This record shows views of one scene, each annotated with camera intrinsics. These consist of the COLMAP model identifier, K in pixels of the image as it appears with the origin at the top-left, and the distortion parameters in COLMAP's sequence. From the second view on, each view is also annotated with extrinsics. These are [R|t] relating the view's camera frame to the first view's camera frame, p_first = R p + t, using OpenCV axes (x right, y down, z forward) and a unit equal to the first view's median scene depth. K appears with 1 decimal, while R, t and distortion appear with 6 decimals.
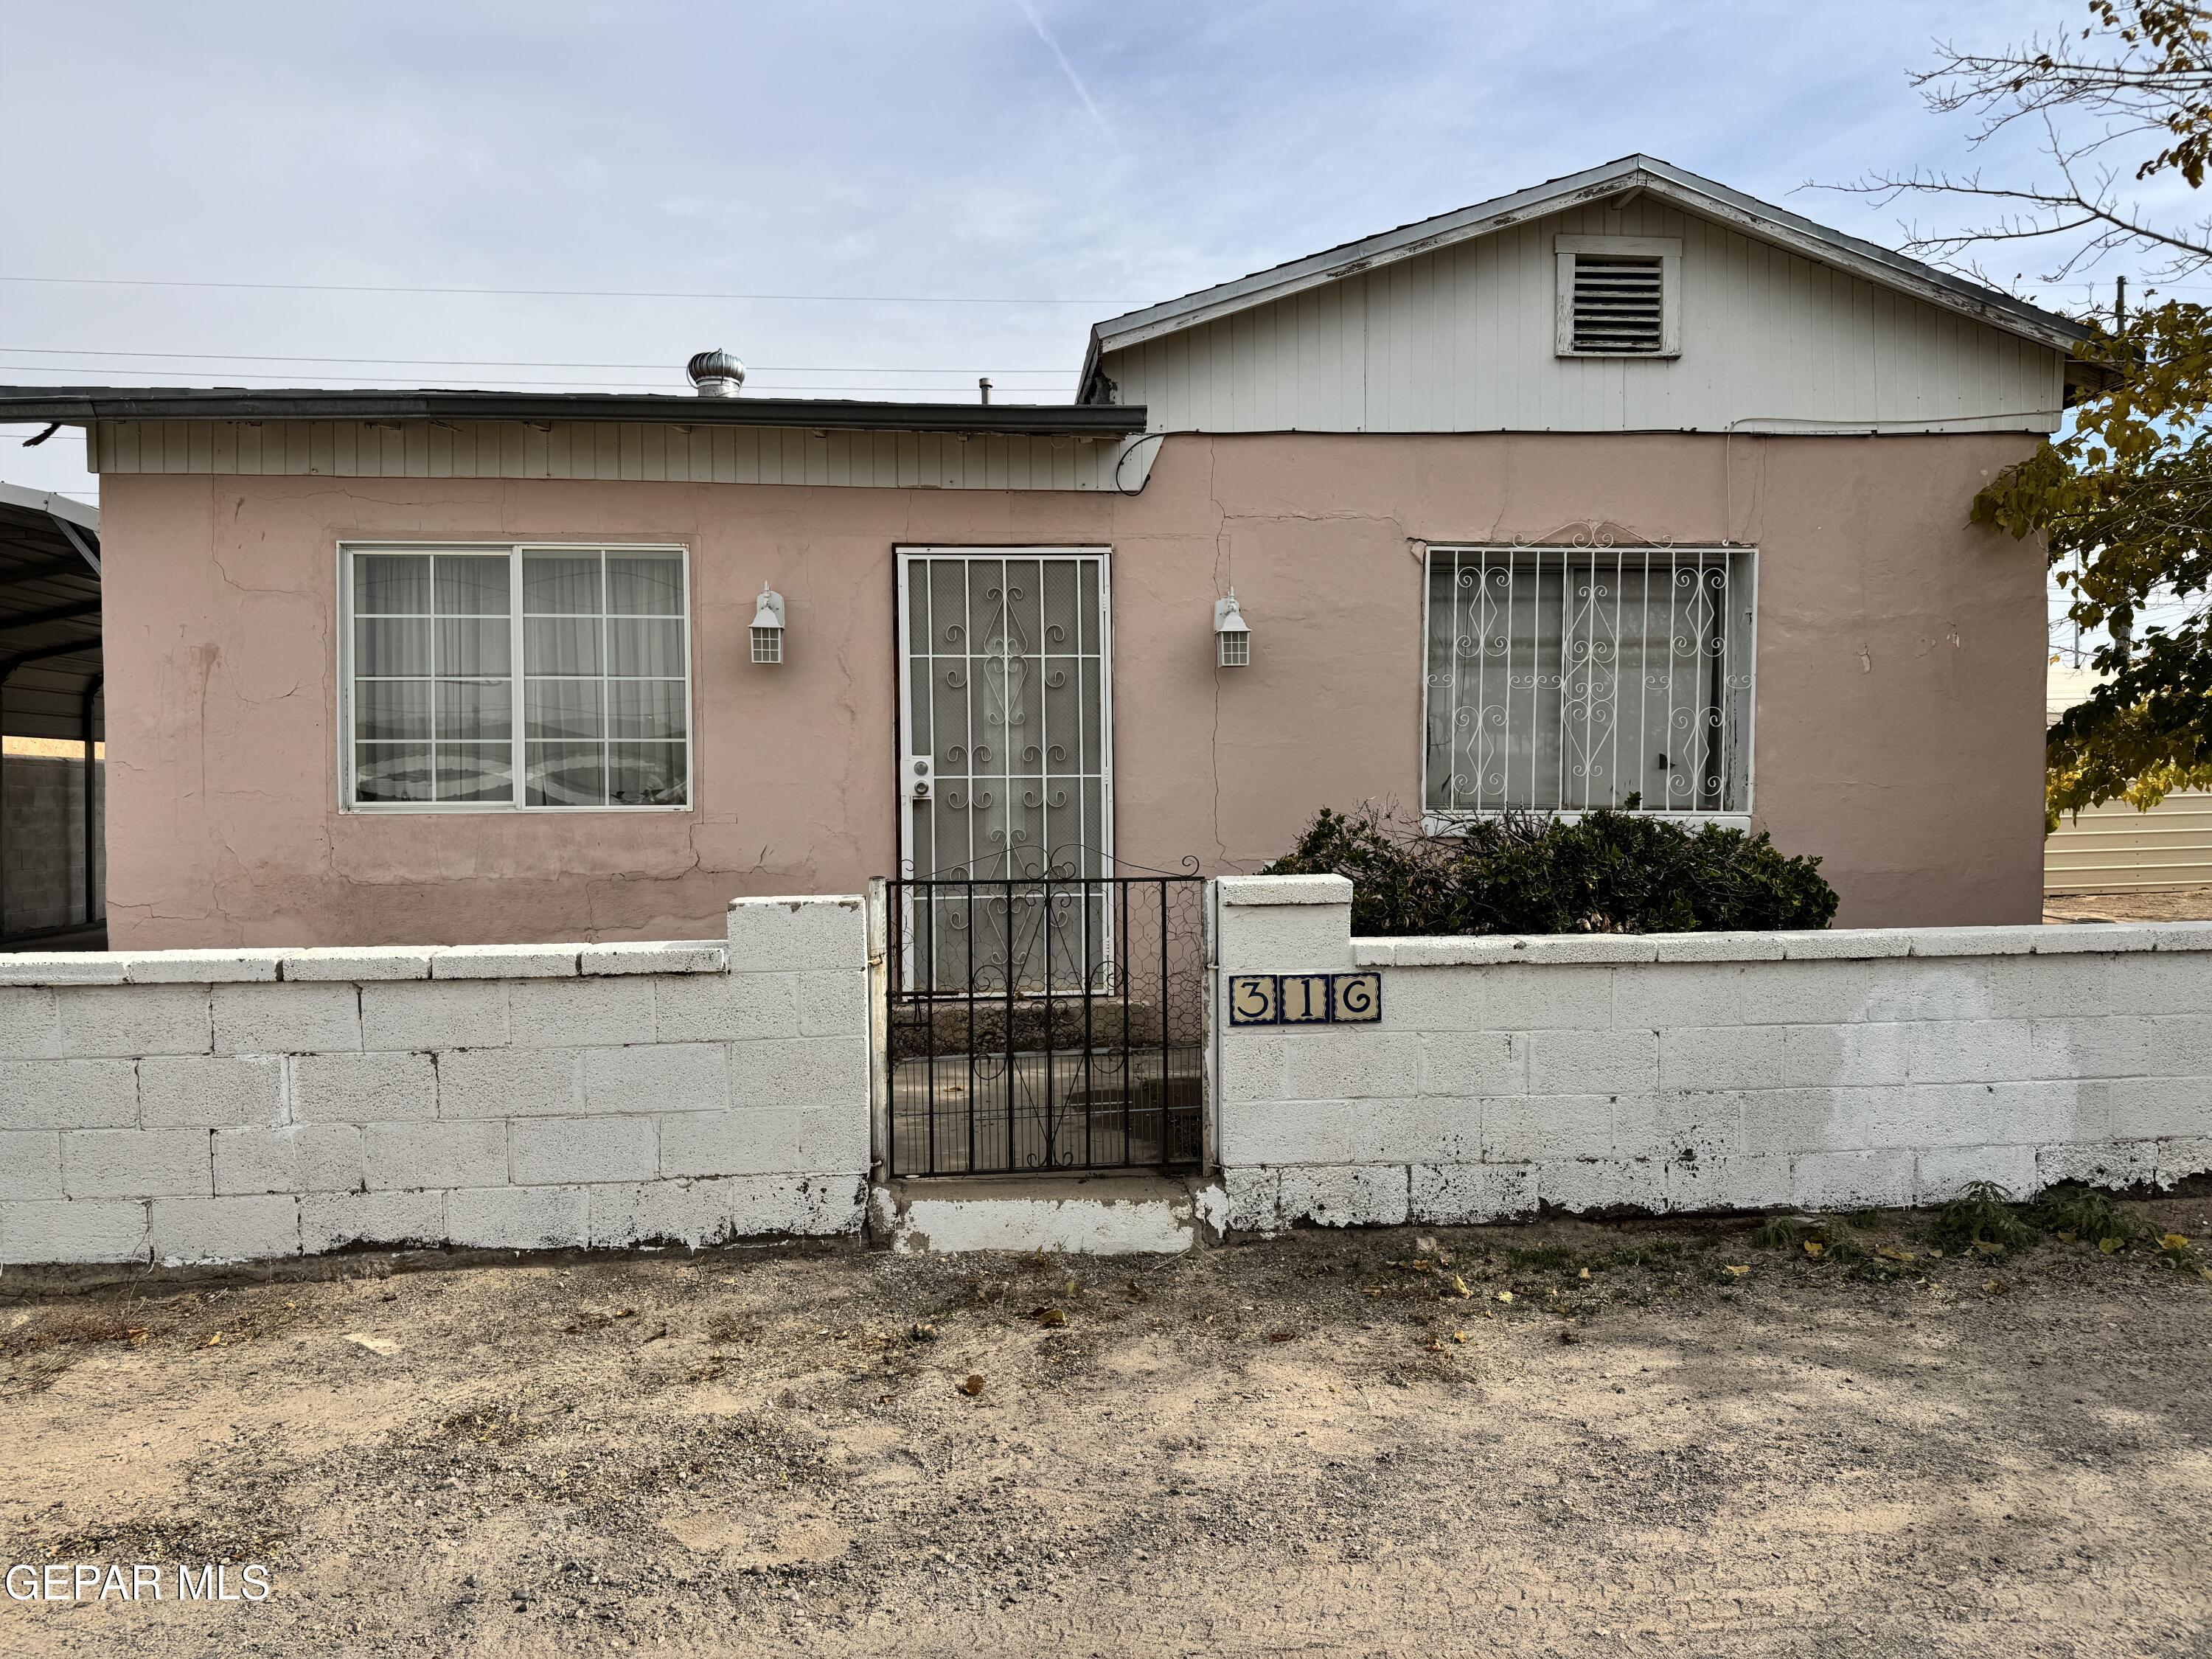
lens RADIAL K [[1504.3, 0, 1106.0], [0, 1504.3, 829.5], [0, 0, 1]] dist [0.150364, -0.216316]
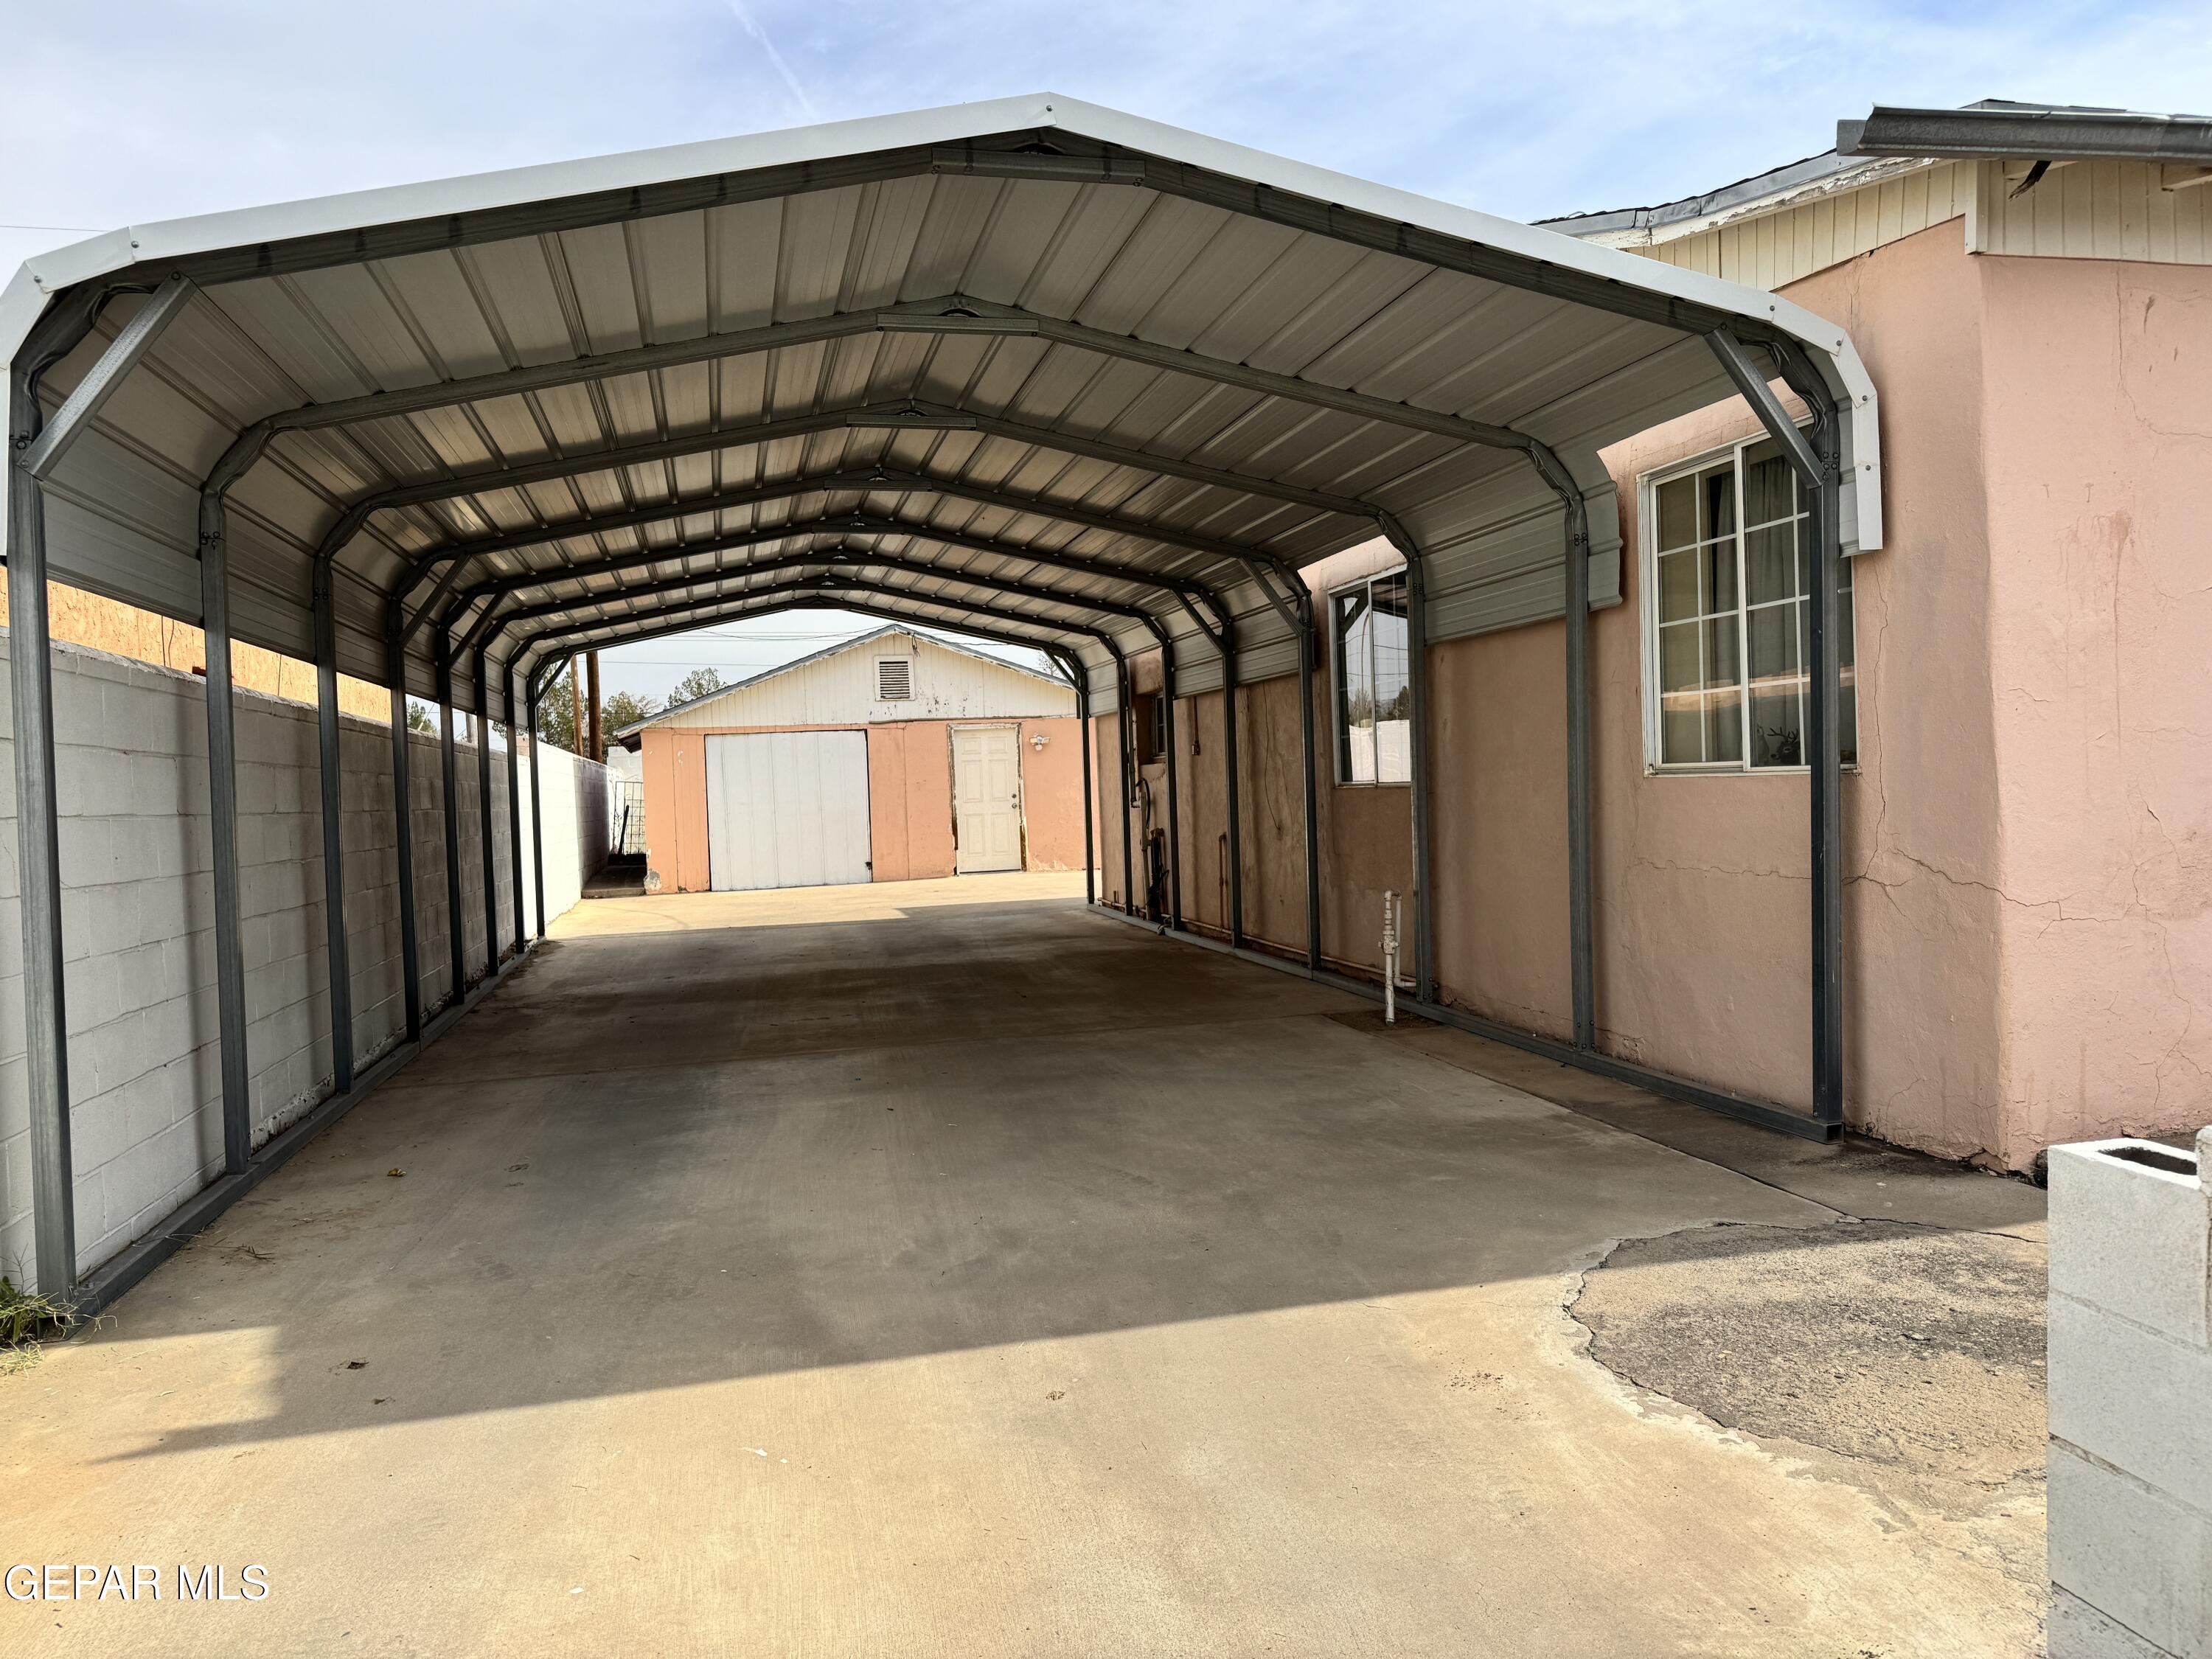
lens RADIAL K [[1531.7, 0, 1105.2], [0, 1531.7, 851.7], [0, 0, 1]] dist [0.125674, -0.164000]
pose [[0.989717, -0.038840, 0.137664, -1.134759], [0.035666, 0.999040, 0.025447, -0.005095], [-0.138521, -0.020275, 0.990152, 0.384274]]
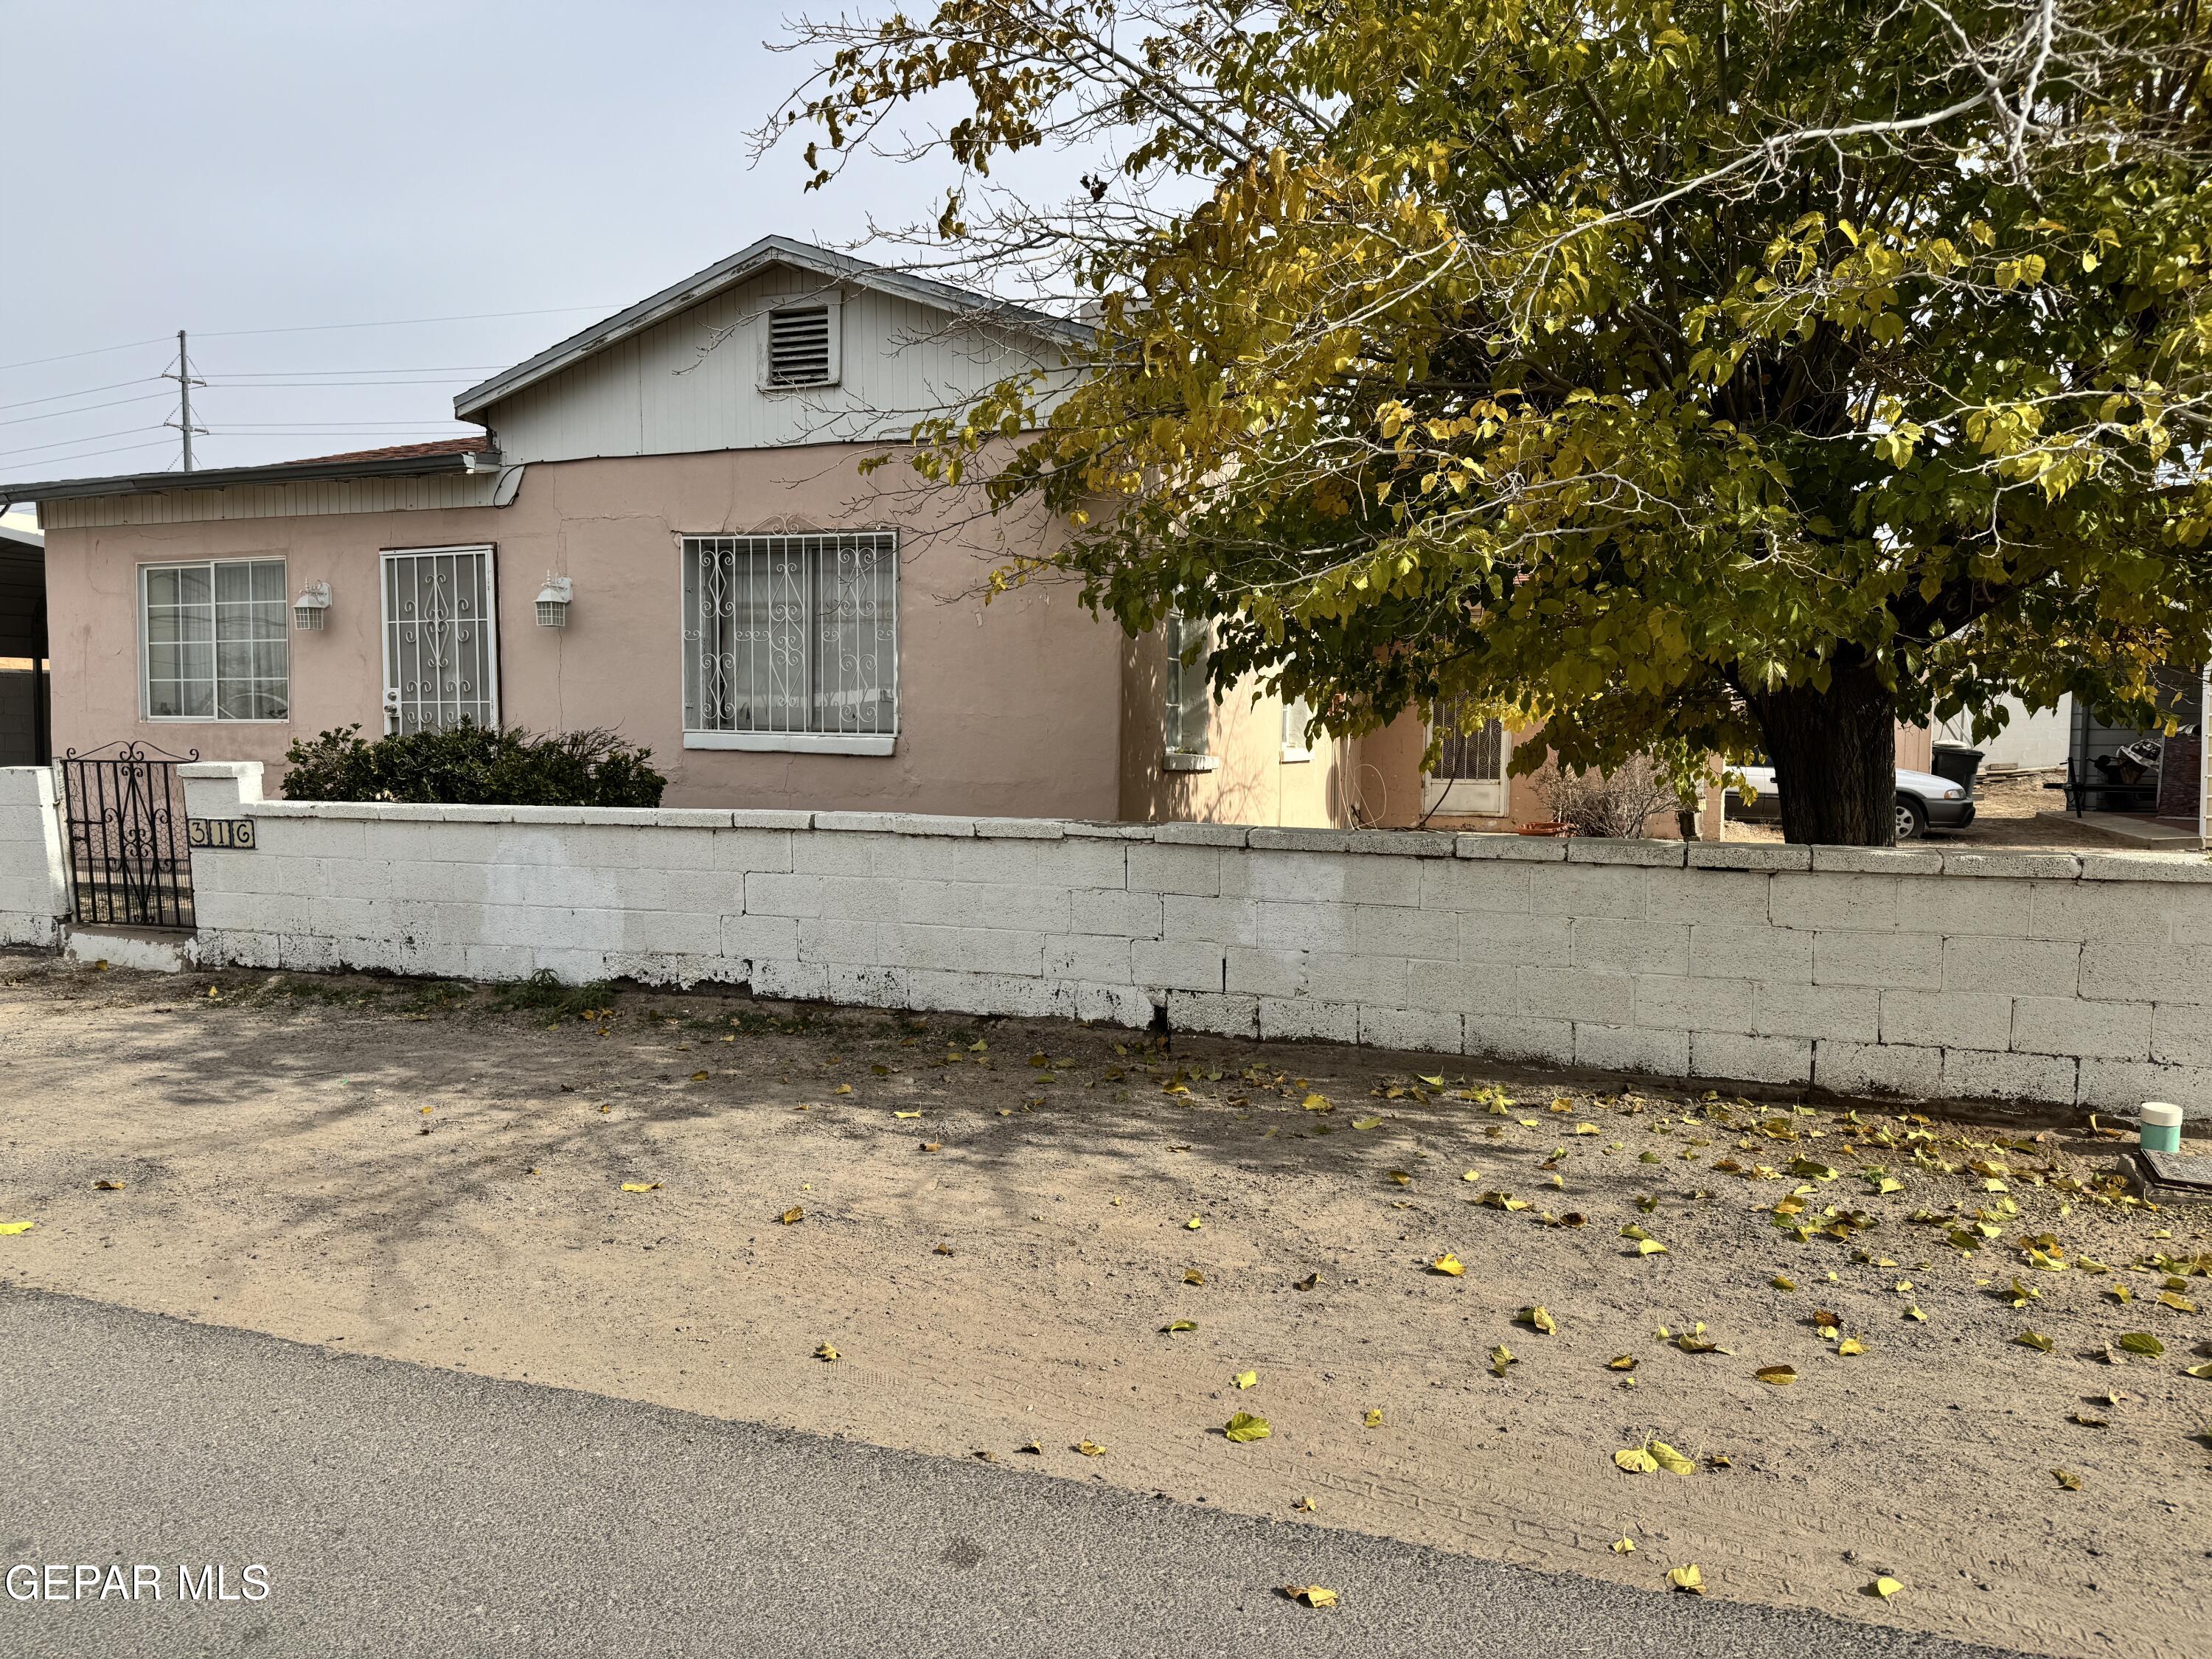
lens RADIAL K [[1543.0, 0, 1103.8], [0, 1543.0, 838.5], [0, 0, 1]] dist [0.125222, -0.165748]
pose [[0.897729, 0.041465, -0.438592, 1.265781], [-0.017743, 0.998156, 0.058051, -0.002740], [0.440190, -0.044332, 0.896810, -0.115496]]
